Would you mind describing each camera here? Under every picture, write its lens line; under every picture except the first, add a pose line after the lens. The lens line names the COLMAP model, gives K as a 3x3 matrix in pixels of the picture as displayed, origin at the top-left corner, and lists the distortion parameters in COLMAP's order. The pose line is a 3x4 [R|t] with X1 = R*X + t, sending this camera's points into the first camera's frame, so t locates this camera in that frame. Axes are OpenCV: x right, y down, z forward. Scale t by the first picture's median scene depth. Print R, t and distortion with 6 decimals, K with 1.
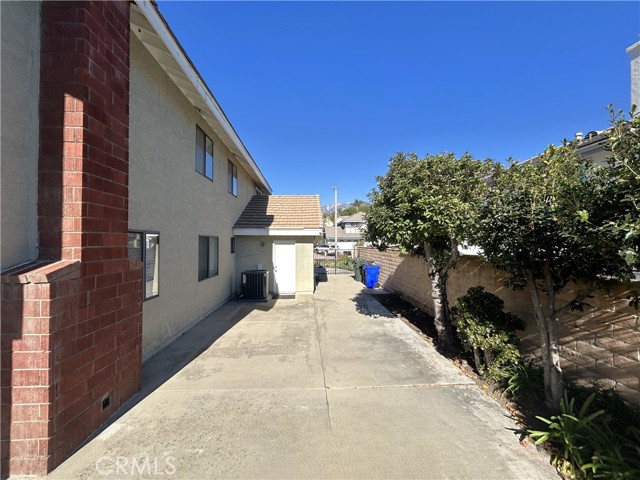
lens RADIAL K [[260.6, 0, 319.2], [0, 260.6, 238.3], [0, 0, 1]] dist [0.001384, -0.000052]
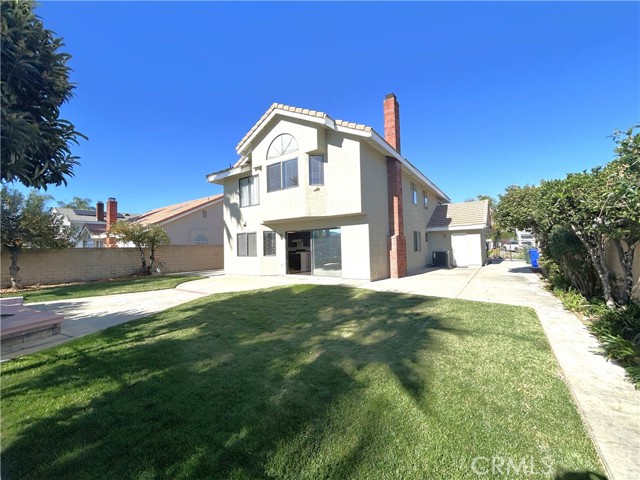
lens RADIAL K [[258.8, 0, 319.1], [0, 258.8, 241.1], [0, 0, 1]] dist [-0.000263, -0.000053]
pose [[0.788149, -0.039720, -0.614201, 0.174814], [0.035953, 0.999183, -0.018481, 0.059323], [0.614433, -0.007516, 0.788933, -0.842106]]
